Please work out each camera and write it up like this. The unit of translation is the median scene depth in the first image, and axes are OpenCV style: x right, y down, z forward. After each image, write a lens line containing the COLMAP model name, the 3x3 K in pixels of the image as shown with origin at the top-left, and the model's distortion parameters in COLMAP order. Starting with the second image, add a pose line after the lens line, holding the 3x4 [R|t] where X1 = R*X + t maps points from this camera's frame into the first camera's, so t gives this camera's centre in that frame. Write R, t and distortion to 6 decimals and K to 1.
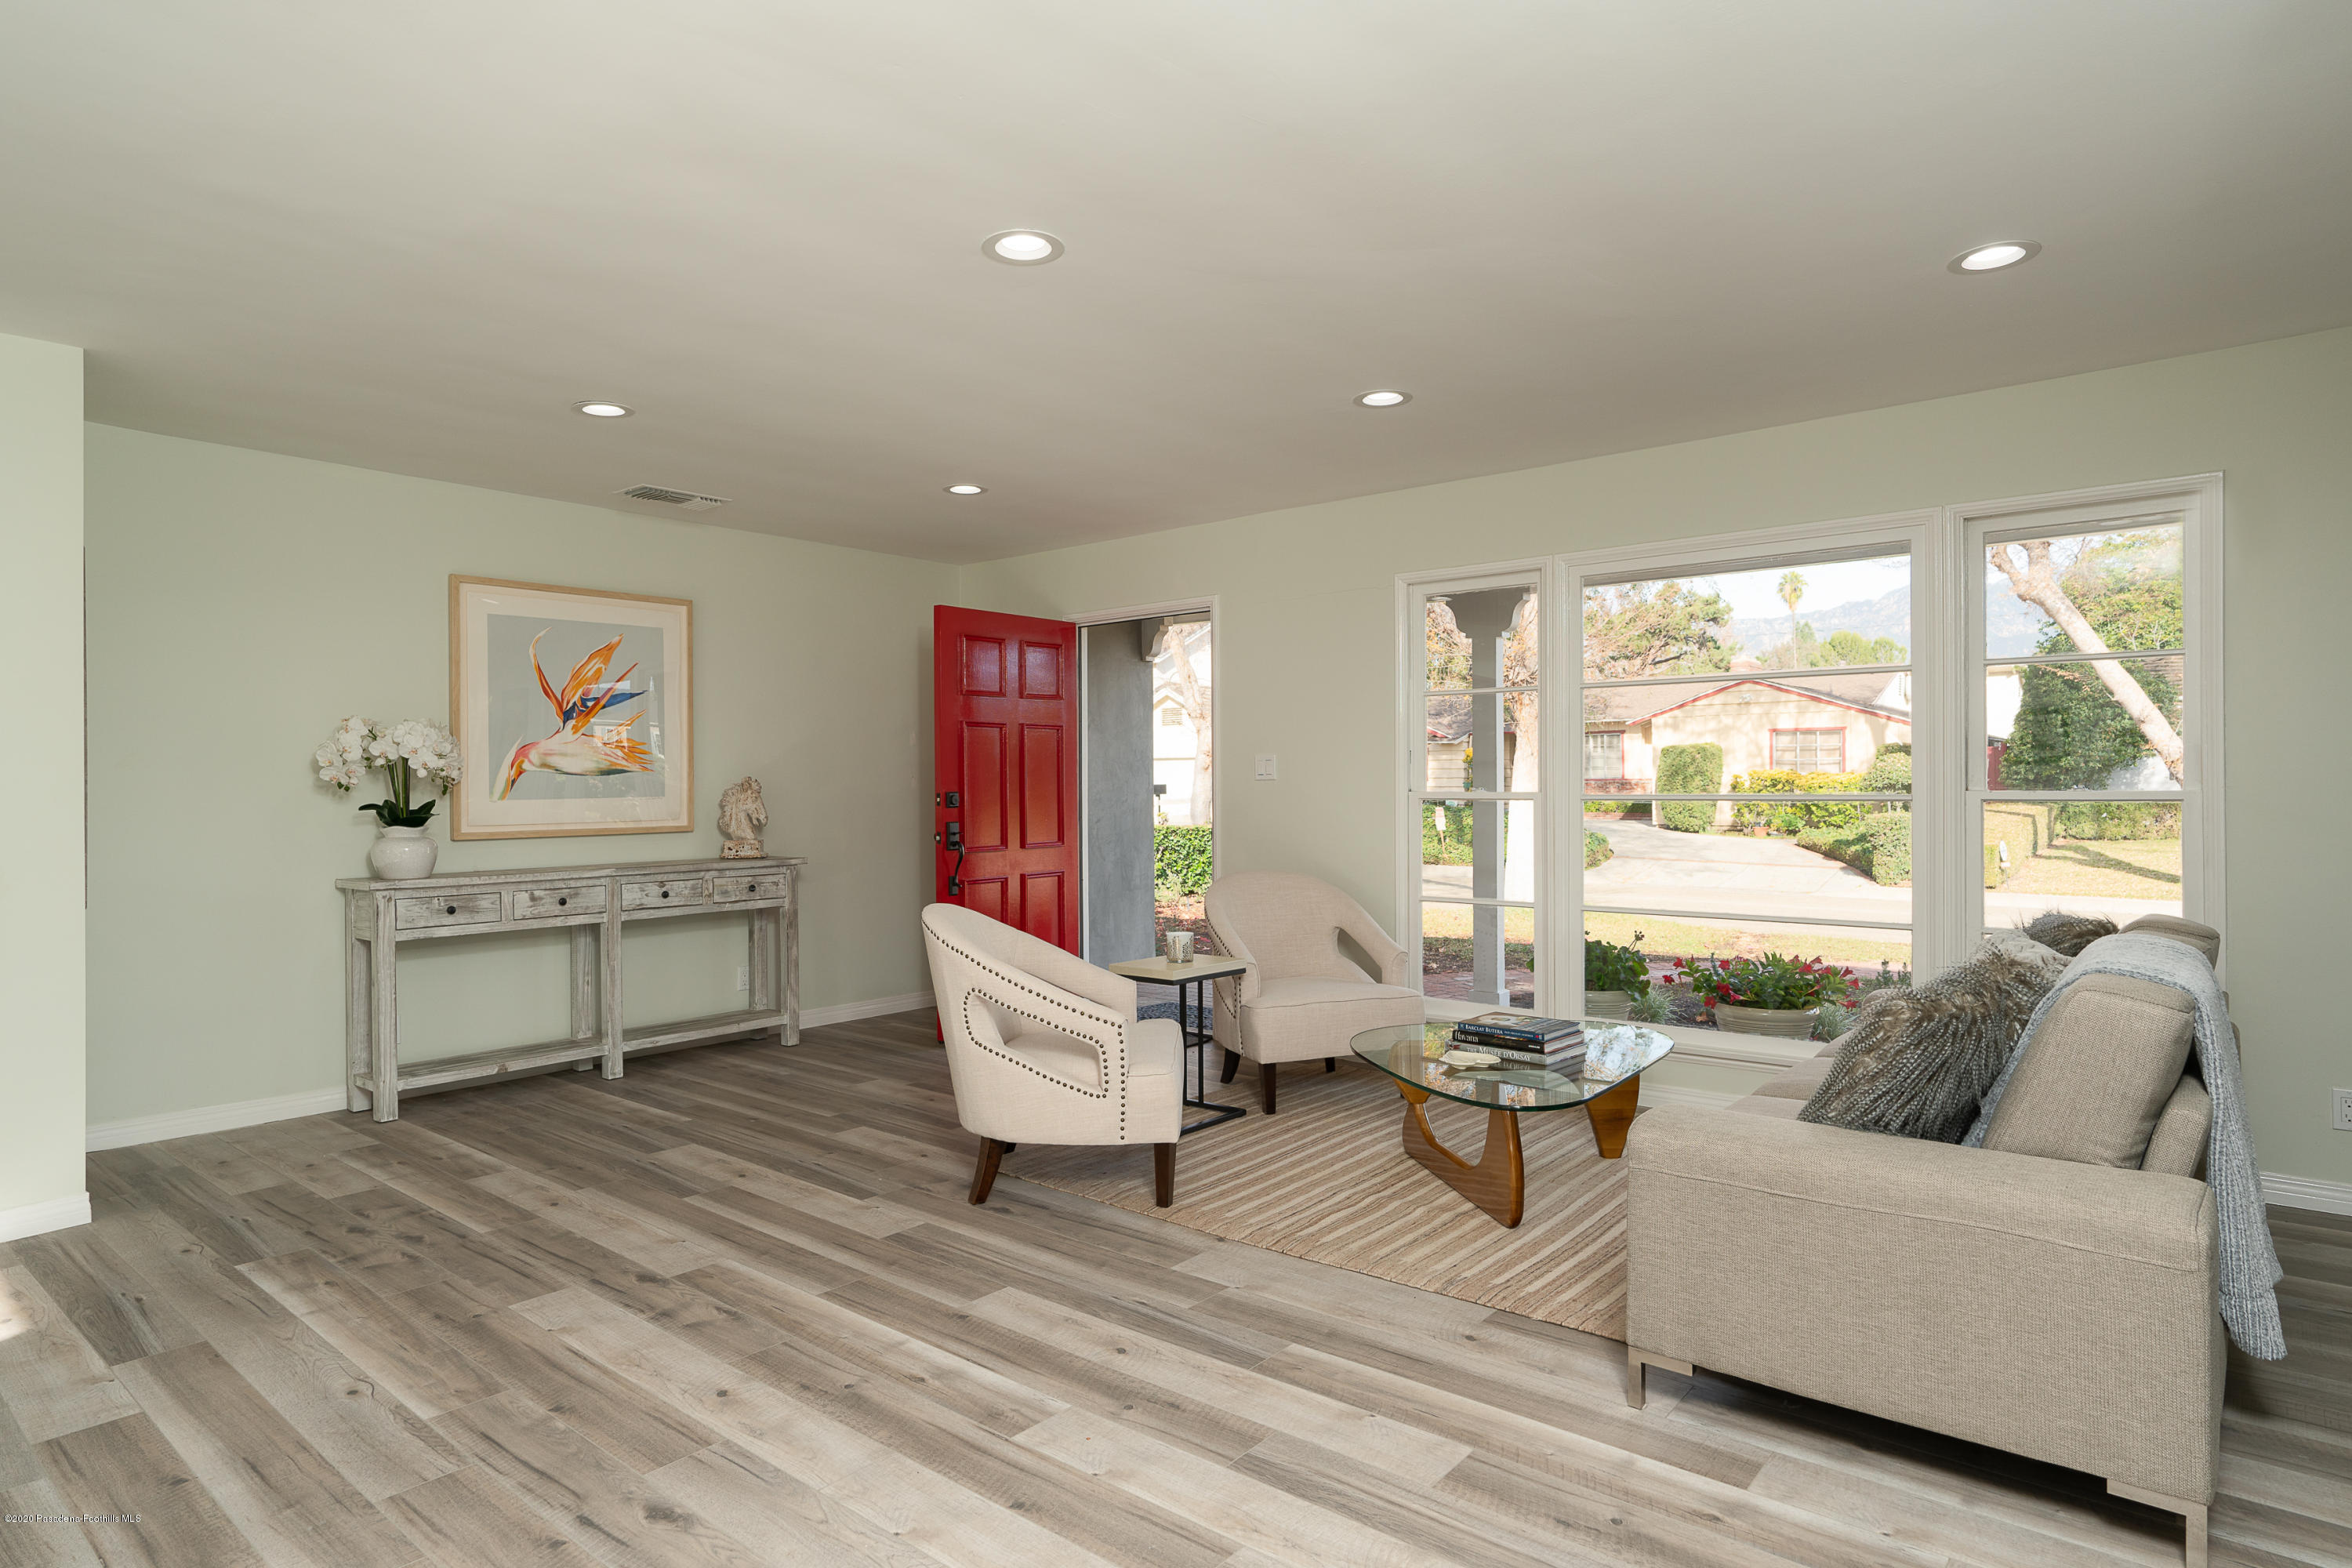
lens RADIAL K [[1276.1, 0, 1173.0], [0, 1276.1, 777.7], [0, 0, 1]] dist [-0.001044, -0.000542]
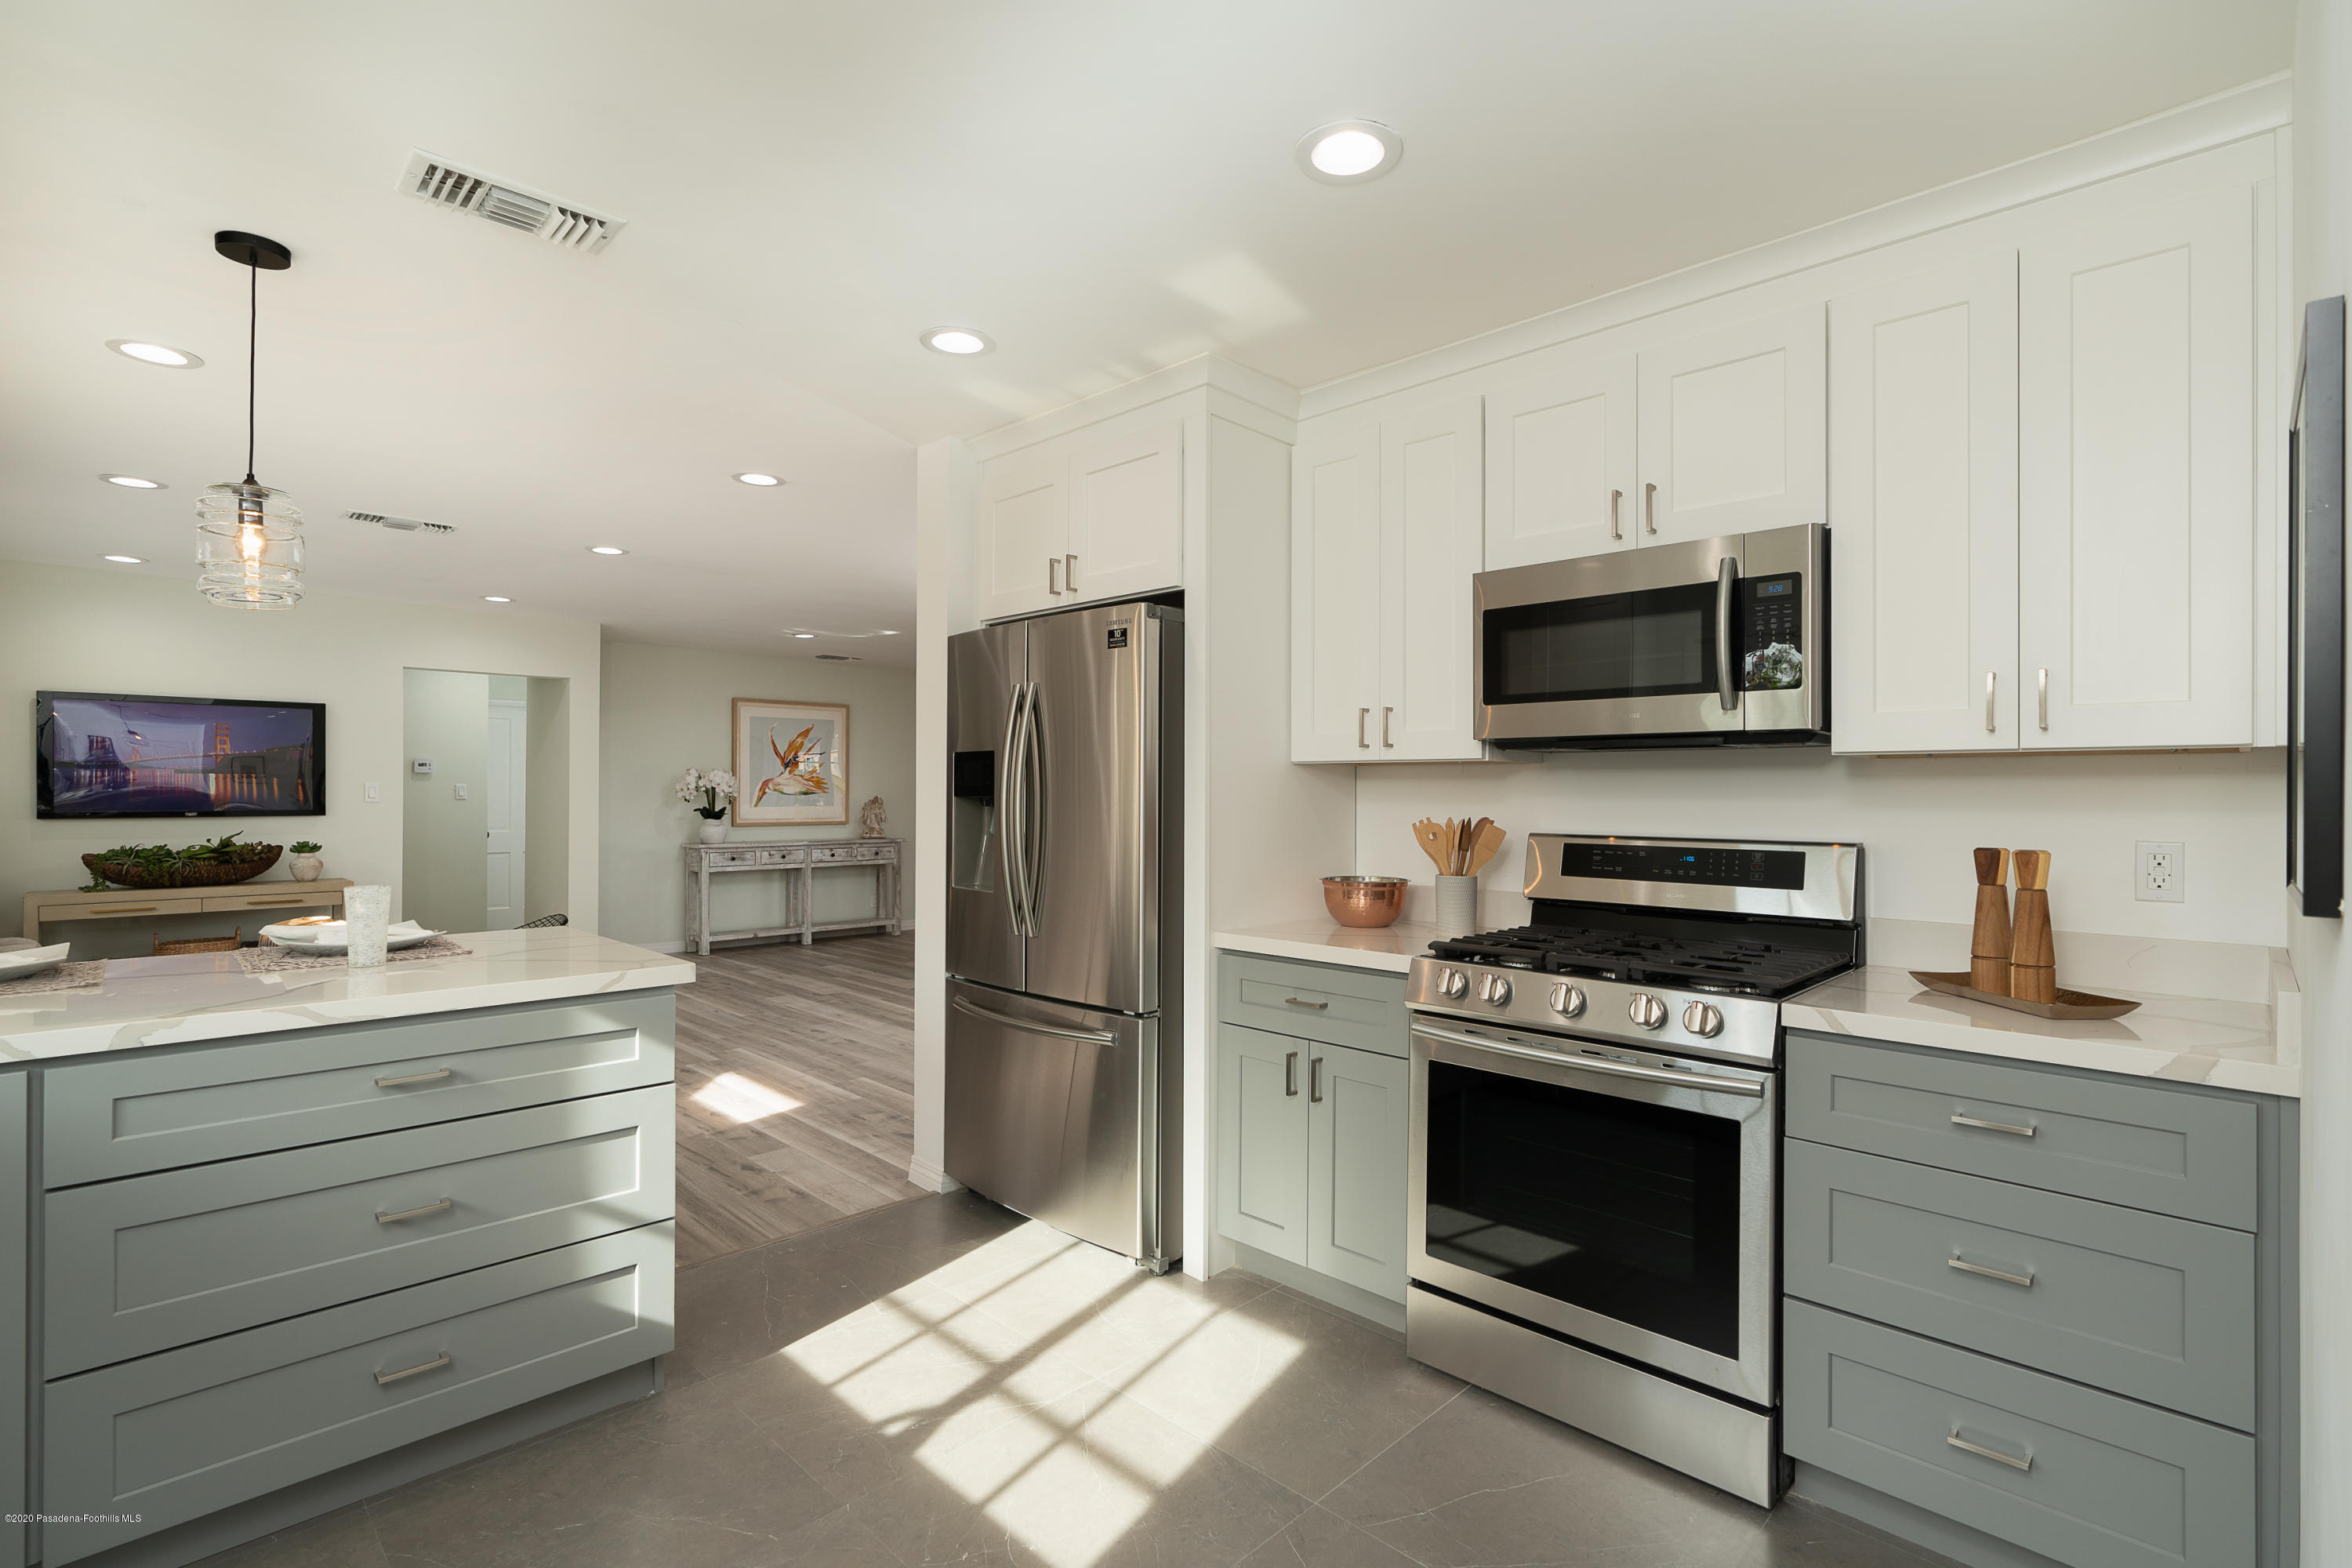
lens RADIAL K [[1093.5, 0, 1179.5], [0, 1093.5, 793.8], [0, 0, 1]] dist [0.000047, 0.000024]
pose [[0.995699, 0.012957, -0.091738, 0.313222], [-0.012526, 0.999908, 0.005266, -0.021435], [0.091798, -0.004094, 0.995769, -0.687199]]
